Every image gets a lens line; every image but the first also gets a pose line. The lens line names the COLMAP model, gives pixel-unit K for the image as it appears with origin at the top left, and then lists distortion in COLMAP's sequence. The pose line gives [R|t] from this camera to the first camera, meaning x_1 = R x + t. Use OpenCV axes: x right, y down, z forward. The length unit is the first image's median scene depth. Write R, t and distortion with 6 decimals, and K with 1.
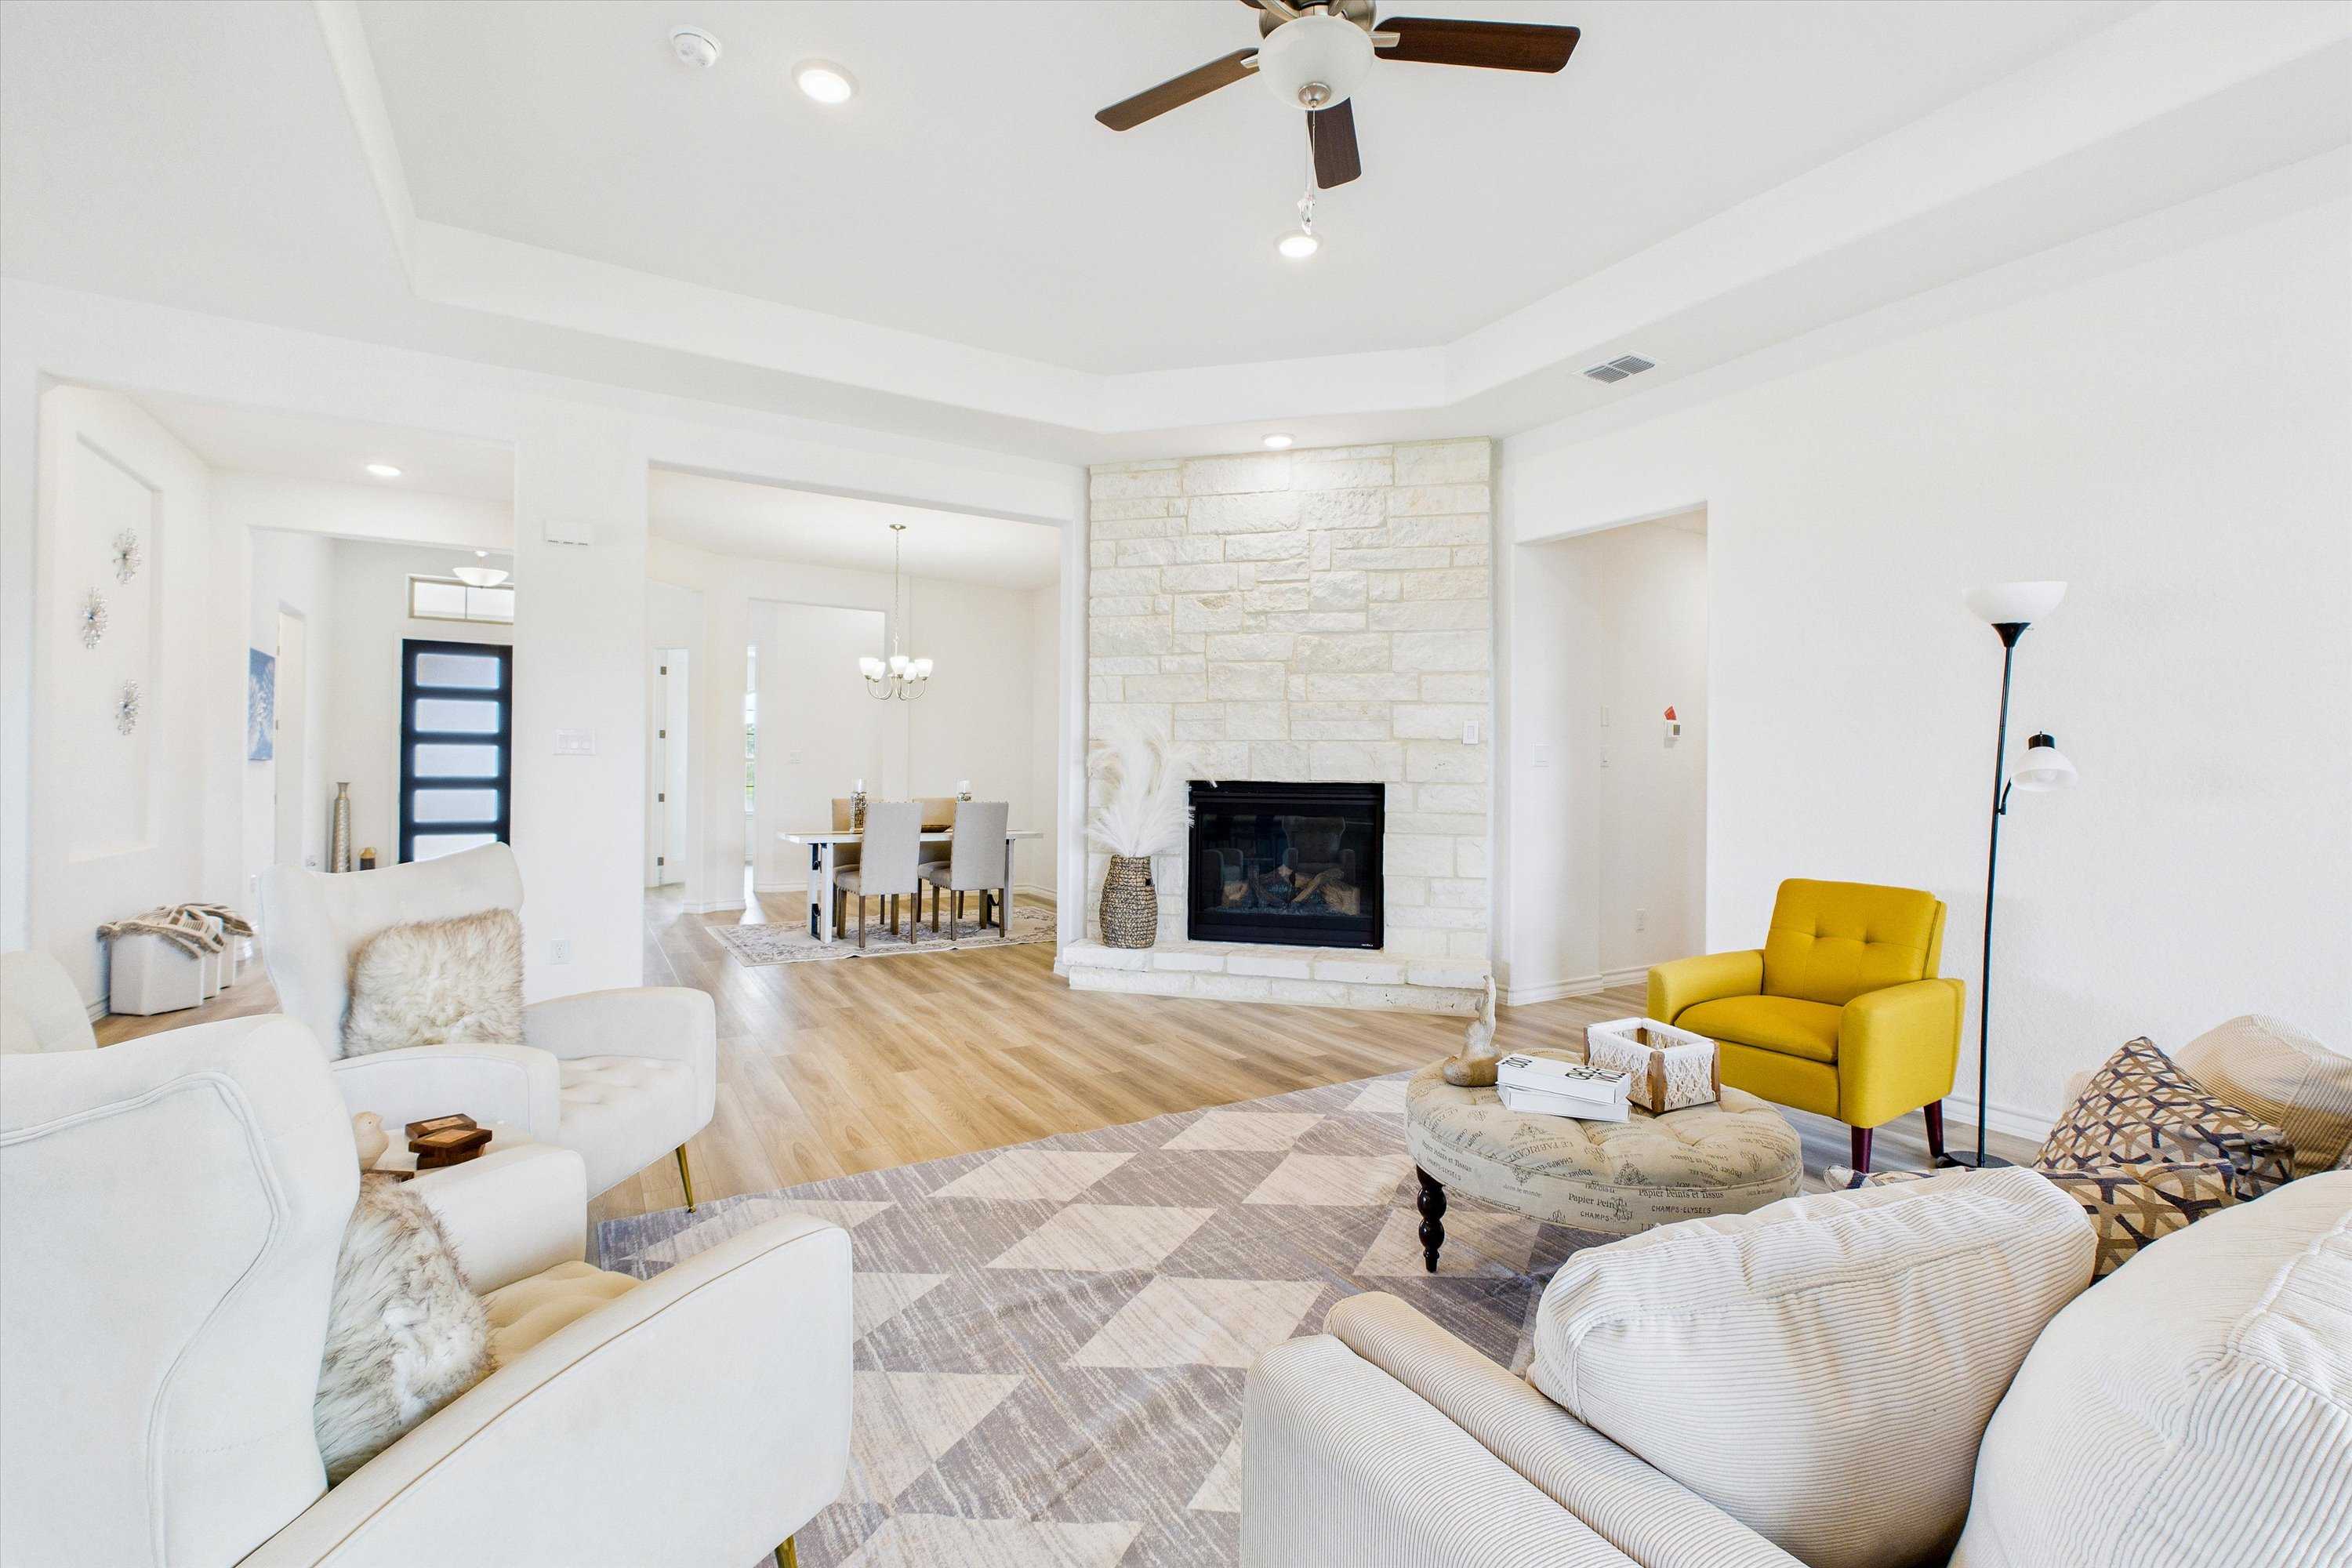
lens RADIAL K [[985.0, 0, 1166.6], [0, 985.0, 771.3], [0, 0, 1]] dist [0.002943, 0.000864]
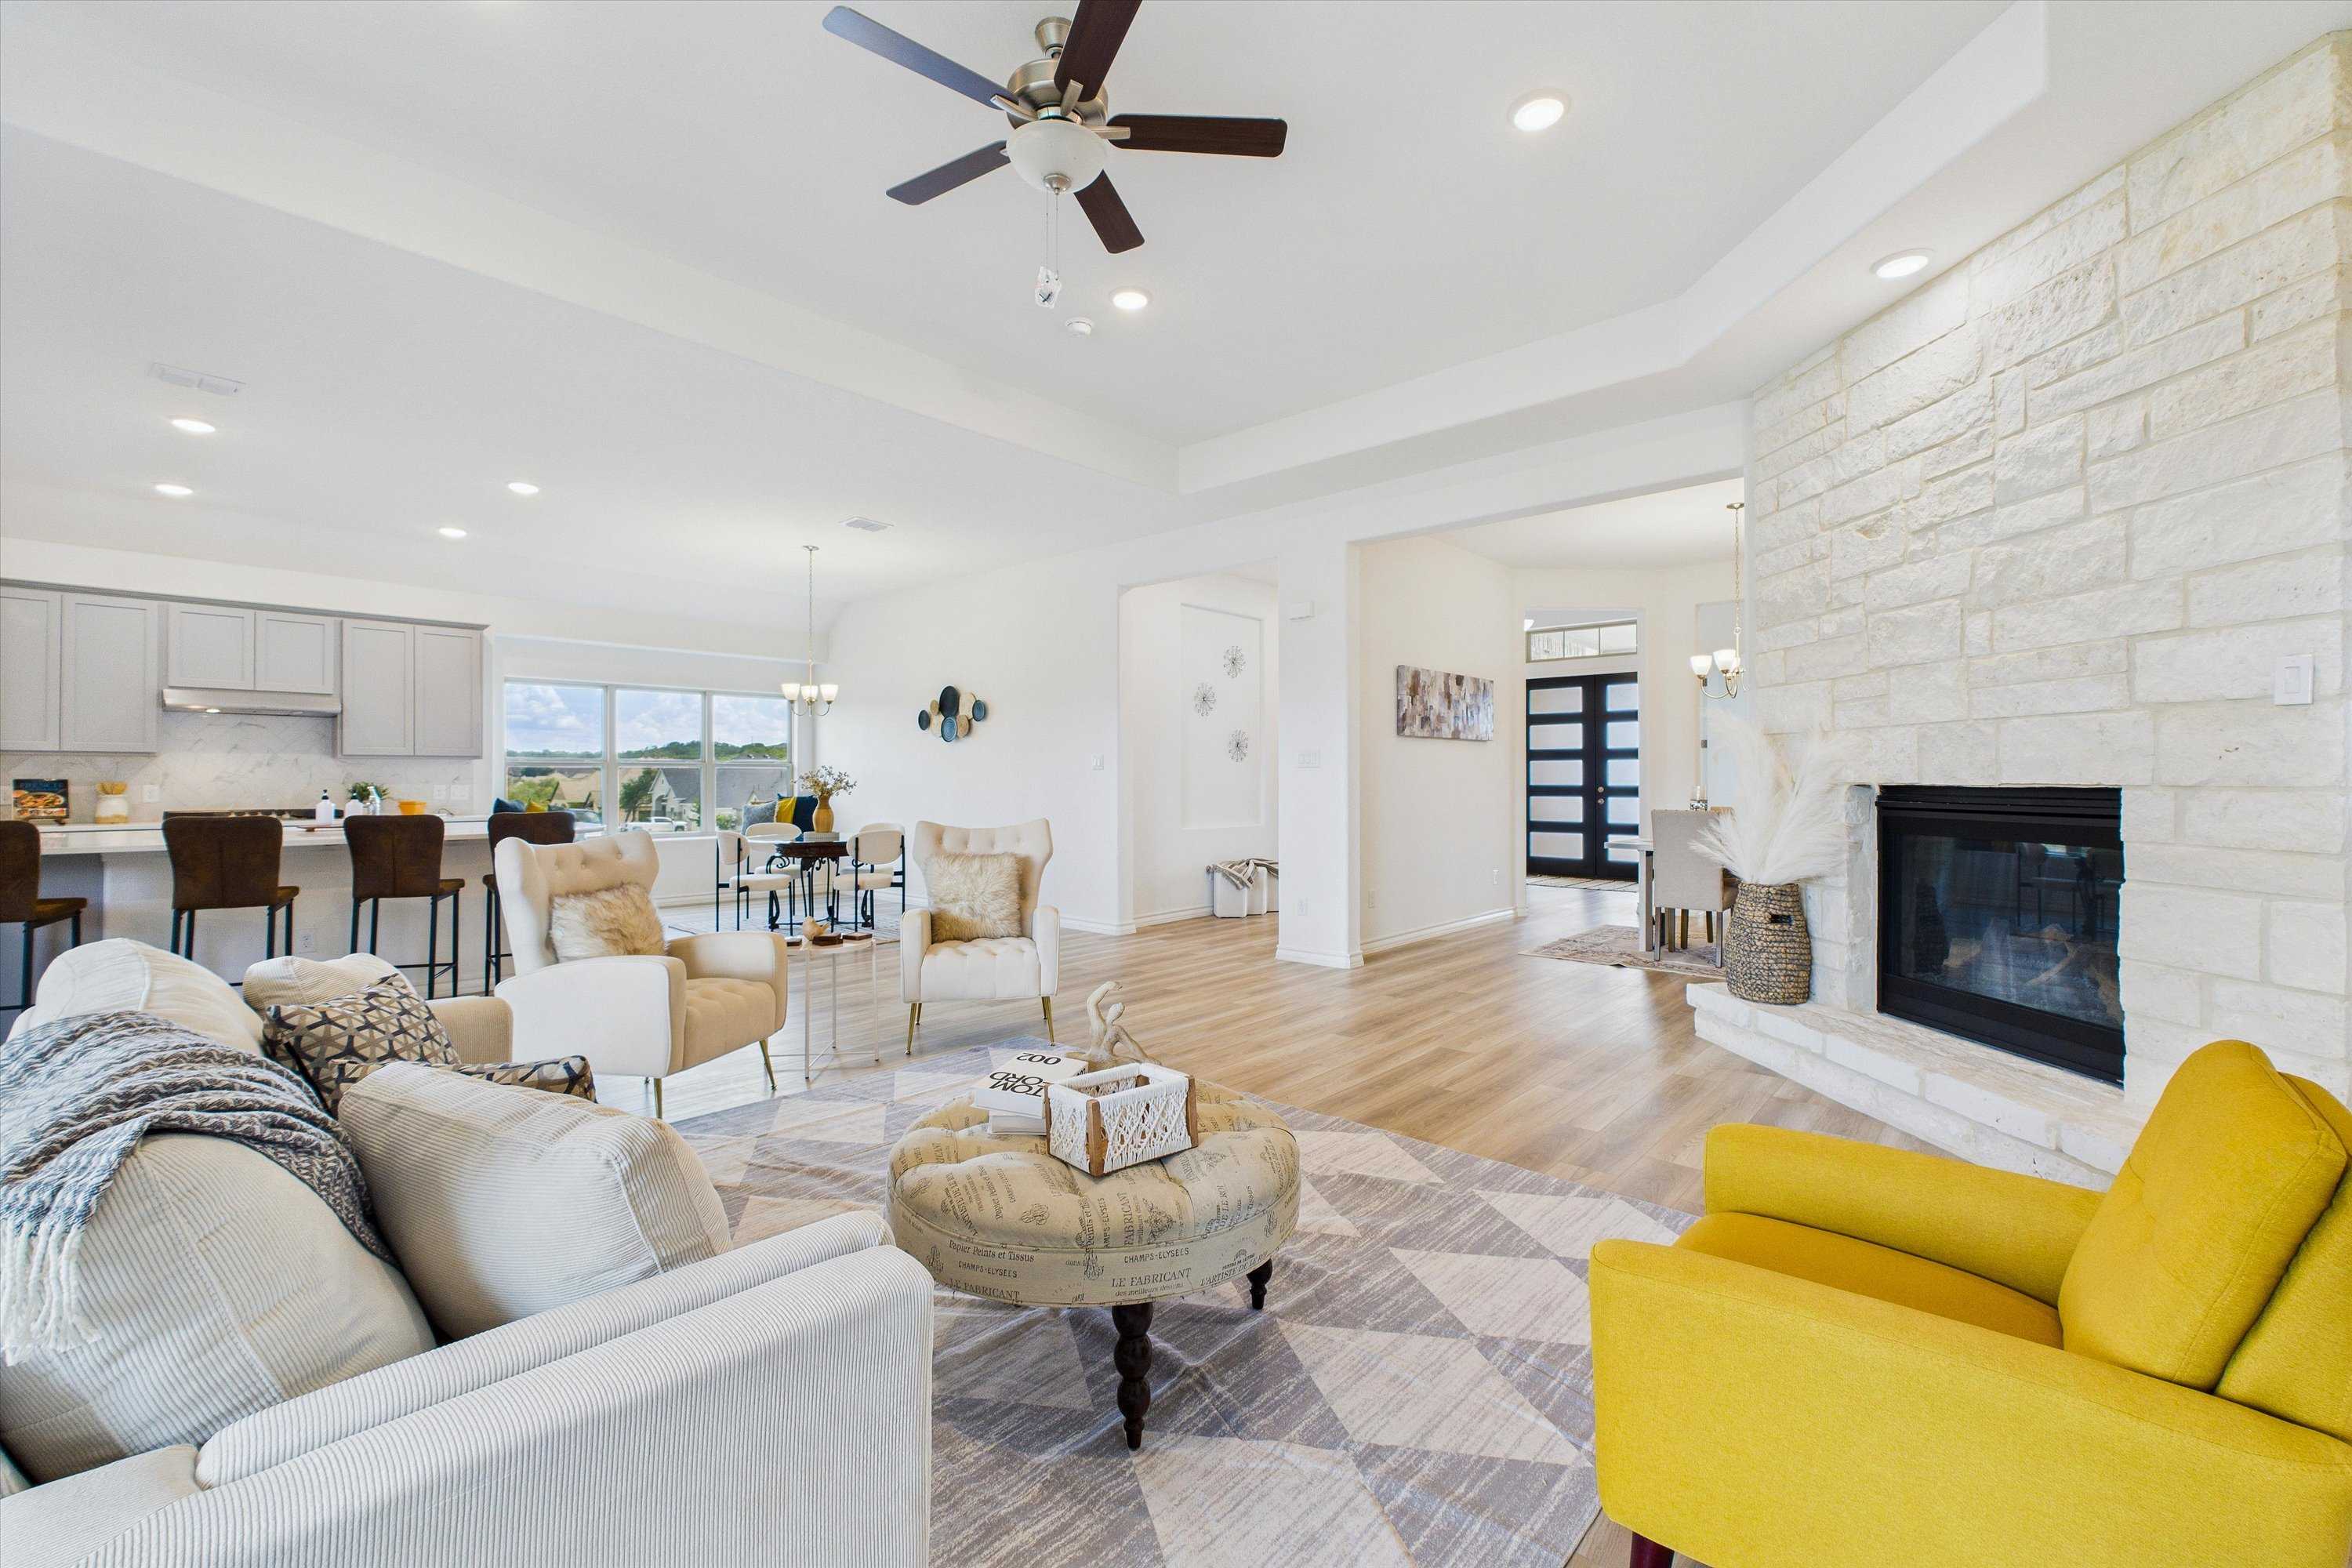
lens RADIAL K [[985.0, 0, 1223.2], [0, 985.0, 775.6], [0, 0, 1]] dist [0.002943, 0.000864]
pose [[0.331594, -0.013110, -0.943331, 0.567796], [0.008274, 0.999905, -0.010988, 0.007035], [0.943386, -0.004161, 0.331671, 0.347949]]
